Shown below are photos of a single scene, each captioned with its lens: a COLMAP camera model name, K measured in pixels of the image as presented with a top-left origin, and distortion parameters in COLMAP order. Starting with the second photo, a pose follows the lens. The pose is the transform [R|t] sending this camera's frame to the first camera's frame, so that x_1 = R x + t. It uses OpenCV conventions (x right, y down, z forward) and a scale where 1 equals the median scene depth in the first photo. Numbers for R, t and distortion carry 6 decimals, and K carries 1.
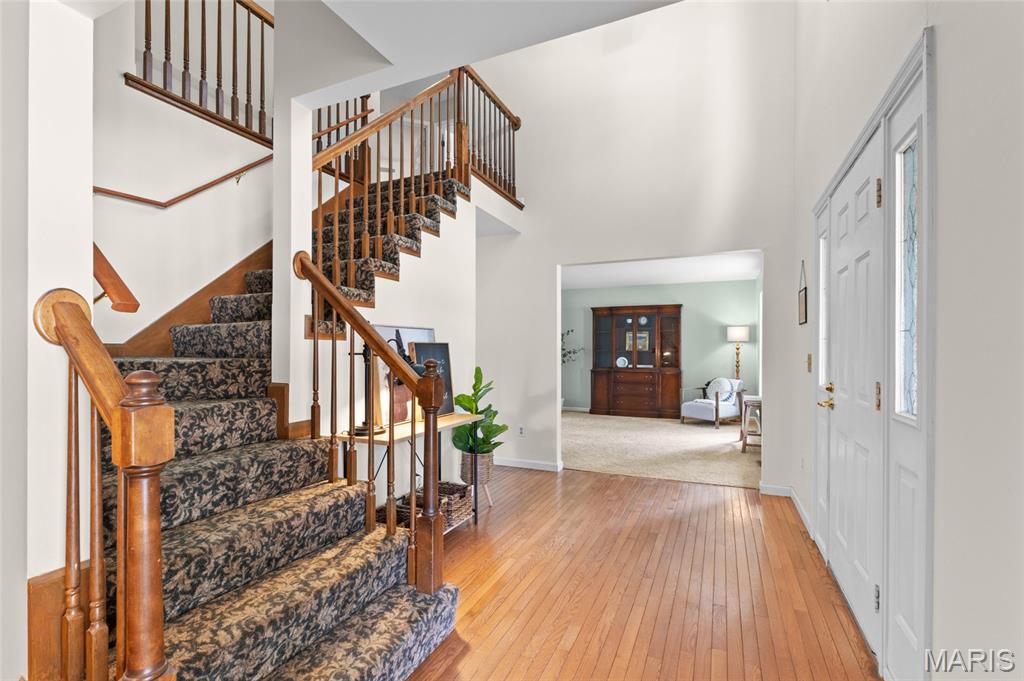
lens RADIAL K [[462.8, 0, 516.9], [0, 462.8, 346.6], [0, 0, 1]] dist [0.000425, 0.000944]
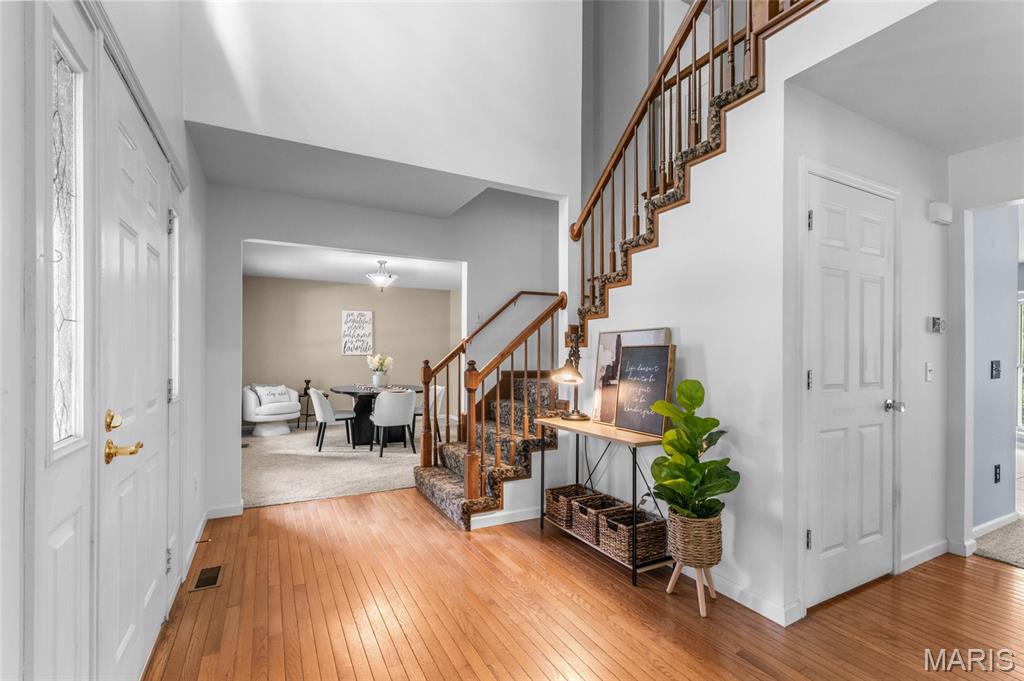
lens RADIAL K [[462.8, 0, 516.2], [0, 462.8, 349.6], [0, 0, 1]] dist [0.000425, 0.000944]
pose [[-0.611833, -0.004215, -0.790976, 0.666129], [0.005507, 0.999939, -0.009589, 0.005071], [0.790968, -0.010223, -0.611772, 1.389643]]
